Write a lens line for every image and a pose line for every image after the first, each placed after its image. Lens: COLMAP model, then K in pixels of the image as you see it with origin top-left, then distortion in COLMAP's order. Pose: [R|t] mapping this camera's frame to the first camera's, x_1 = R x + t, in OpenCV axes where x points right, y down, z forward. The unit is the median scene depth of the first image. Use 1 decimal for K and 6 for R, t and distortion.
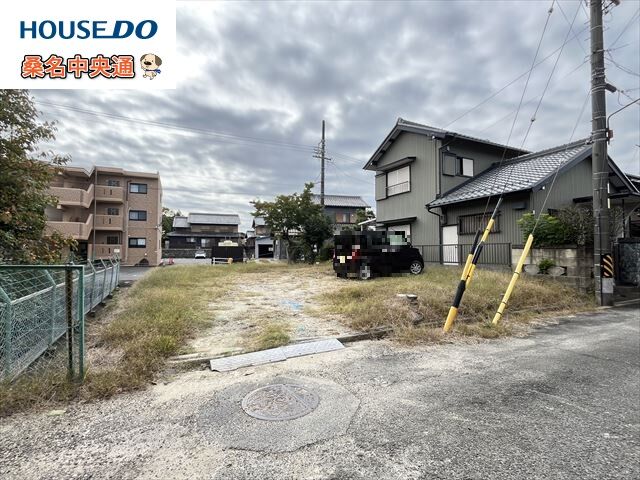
lens RADIAL K [[315.8, 0, 320.0], [0, 315.8, 240.0], [0, 0, 1]] dist [-0.000312, 0.000116]
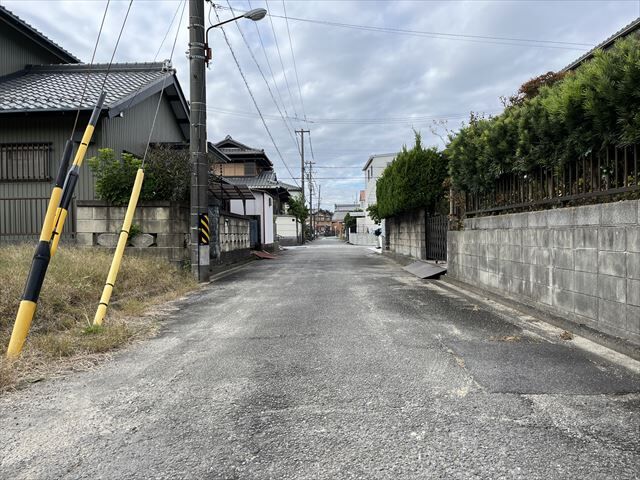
lens RADIAL K [[483.7, 0, 320.0], [0, 483.7, 240.0], [0, 0, 1]] dist [0.061395, -0.083315]
pose [[0.458841, -0.018937, 0.888317, 0.003964], [-0.019054, 0.999333, 0.031146, 0.065803], [-0.888314, -0.031217, 0.458174, 0.220532]]
